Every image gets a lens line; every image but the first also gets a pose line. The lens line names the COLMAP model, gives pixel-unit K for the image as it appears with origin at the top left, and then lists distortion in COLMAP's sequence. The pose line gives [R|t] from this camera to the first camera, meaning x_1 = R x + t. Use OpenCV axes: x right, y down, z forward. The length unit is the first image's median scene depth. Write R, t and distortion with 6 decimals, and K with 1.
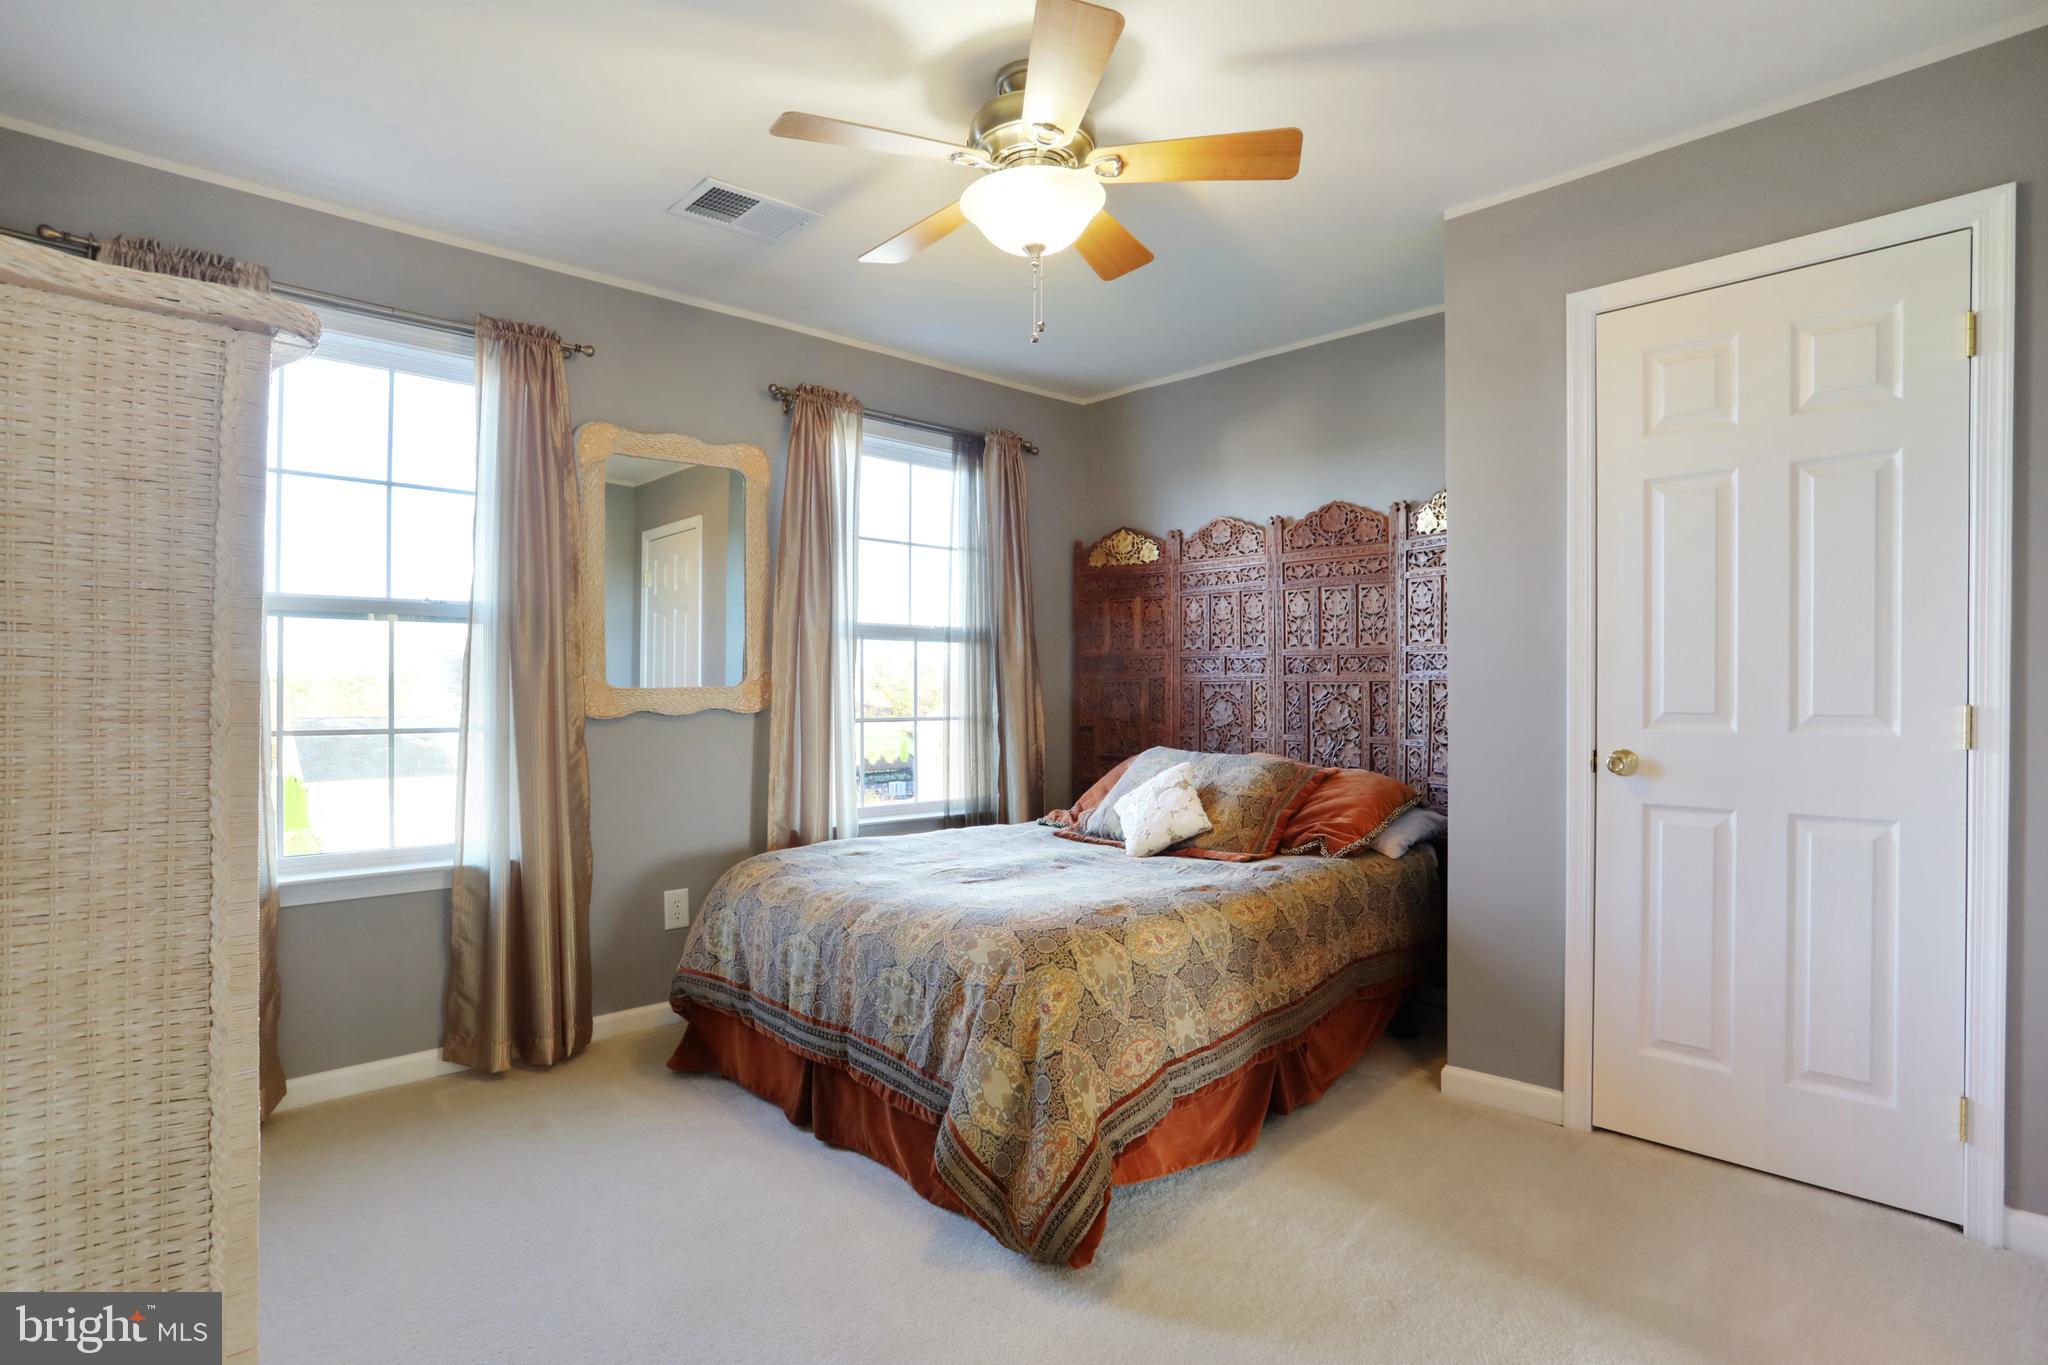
lens RADIAL K [[1039.6, 0, 1026.0], [0, 1039.6, 688.1], [0, 0, 1]] dist [-0.023573, 0.007661]
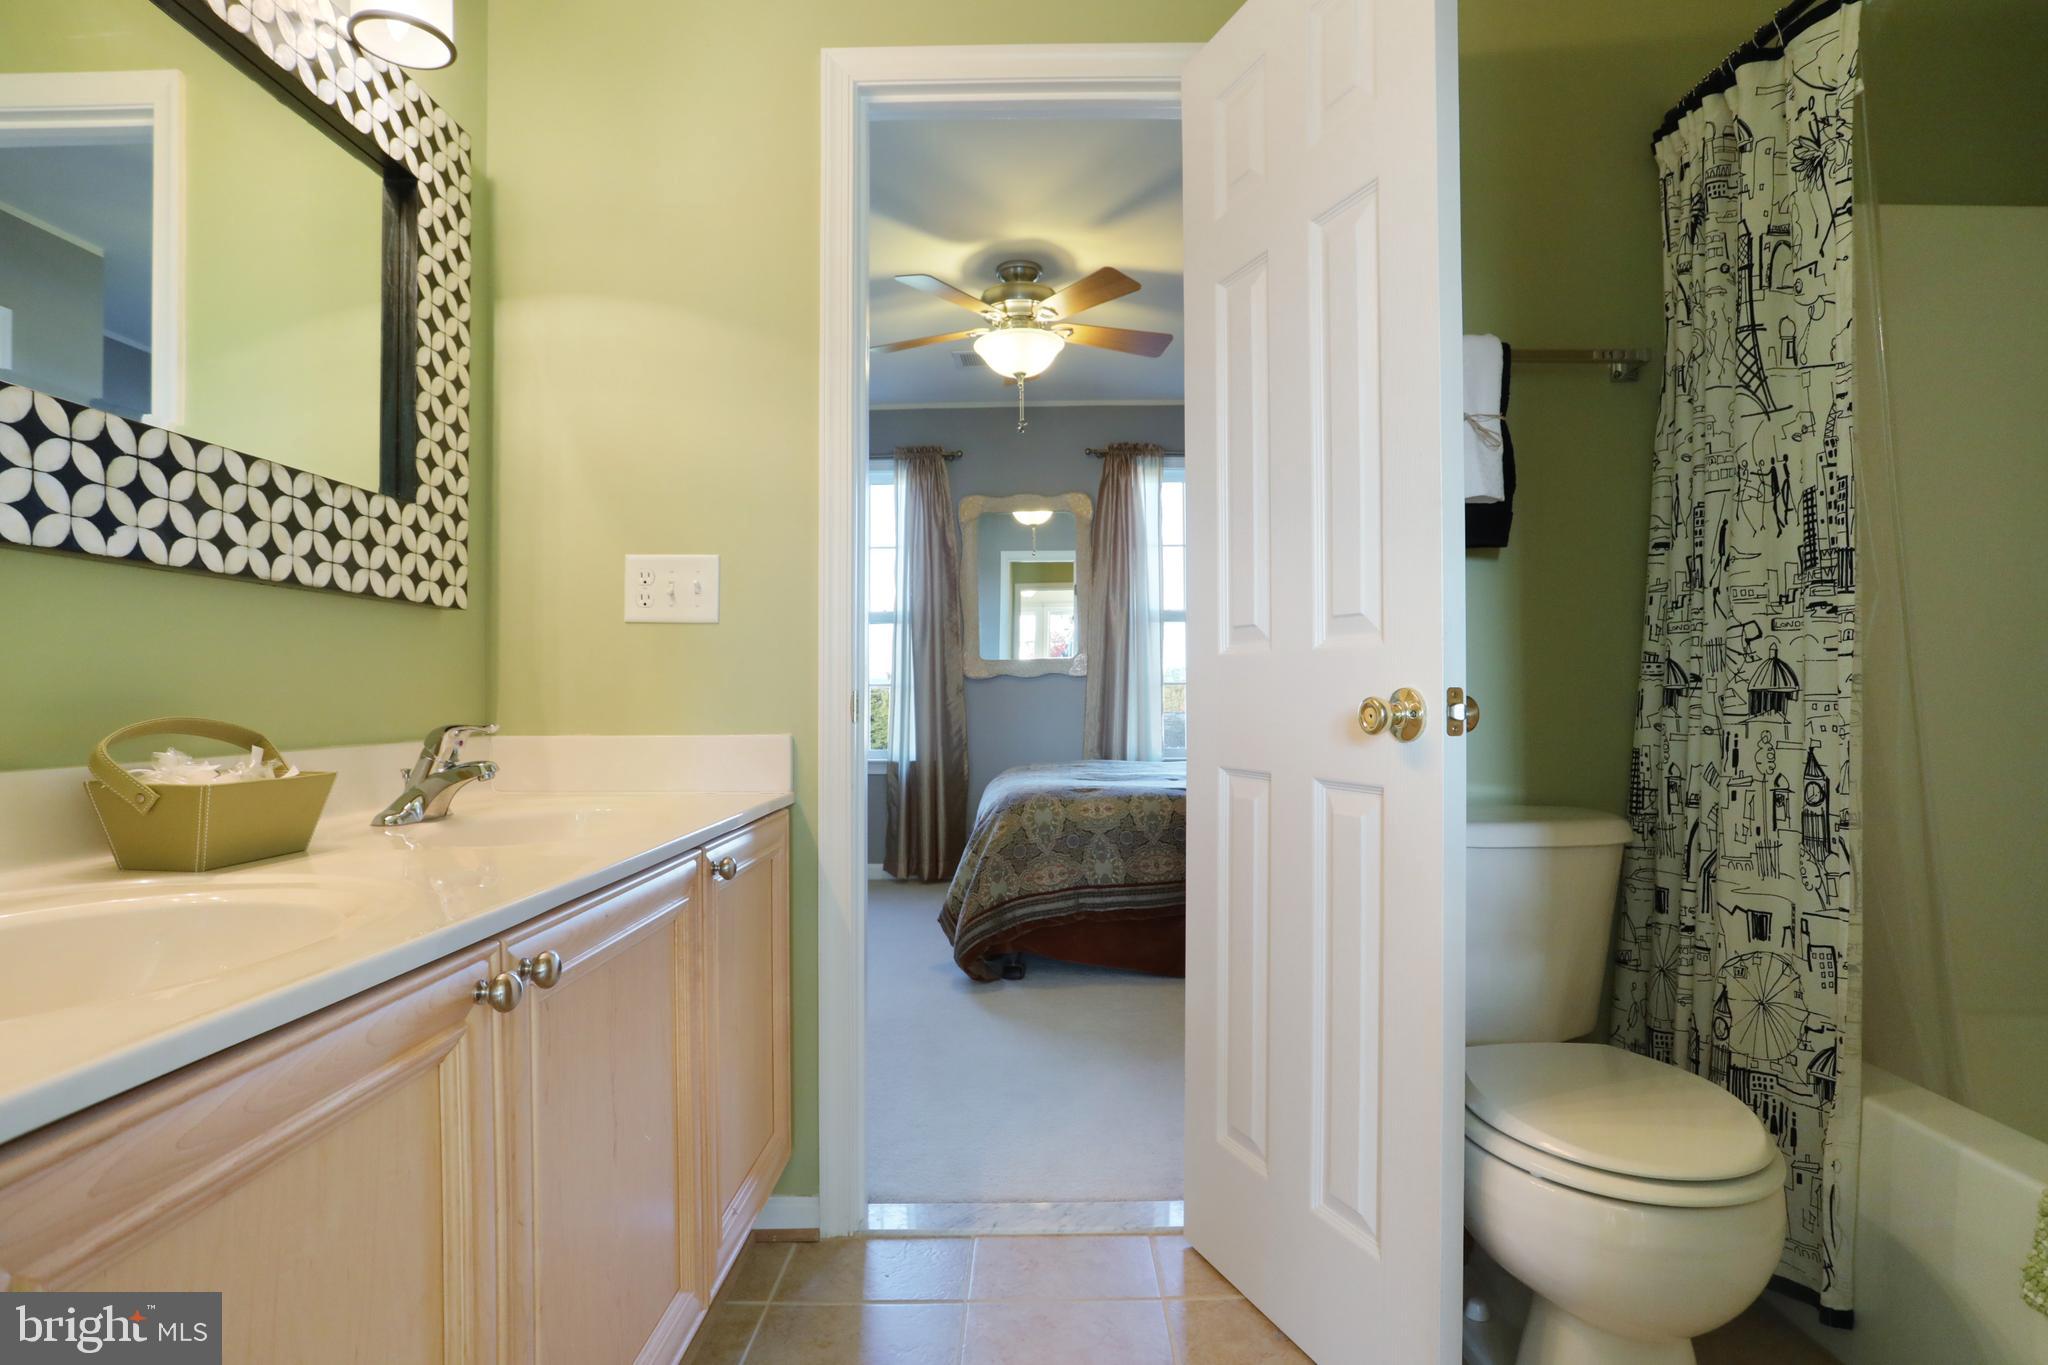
lens RADIAL K [[1039.6, 0, 1024.4], [0, 1039.6, 691.4], [0, 0, 1]] dist [-0.023573, 0.007661]
pose [[0.711737, -0.007236, -0.702409, 0.856752], [0.007304, 0.999969, -0.002900, 0.059446], [0.702408, -0.003066, 0.711768, -0.105437]]
